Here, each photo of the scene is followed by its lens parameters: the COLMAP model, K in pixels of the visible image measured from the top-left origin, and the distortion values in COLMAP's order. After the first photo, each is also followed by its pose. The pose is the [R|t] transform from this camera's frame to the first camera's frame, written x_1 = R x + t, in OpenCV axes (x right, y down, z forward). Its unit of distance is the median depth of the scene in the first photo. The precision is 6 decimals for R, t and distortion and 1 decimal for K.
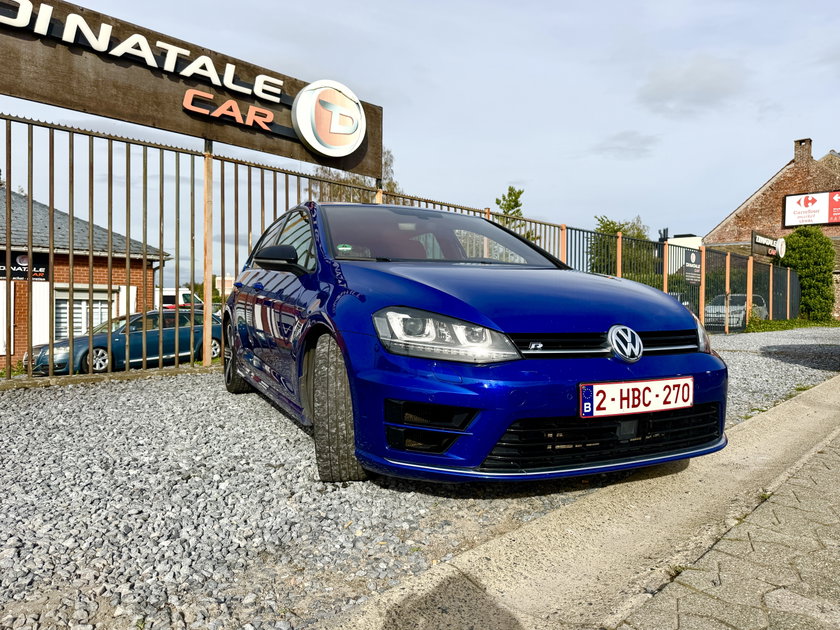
lens RADIAL K [[596.8, 0, 424.0], [0, 596.8, 318.4], [0, 0, 1]] dist [0.010595, -0.020316]
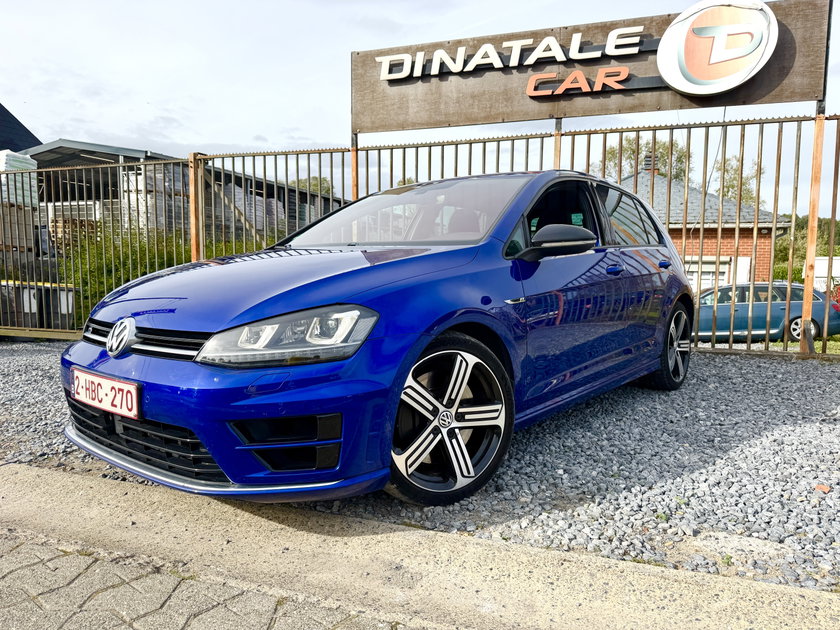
lens RADIAL K [[596.8, 0, 415.4], [0, 596.8, 319.3], [0, 0, 1]] dist [0.010595, -0.020316]
pose [[0.409221, 0.069771, -0.909764, 0.493729], [-0.021192, 0.997530, 0.066969, -0.021336], [0.912189, -0.008125, 0.409689, 0.364628]]
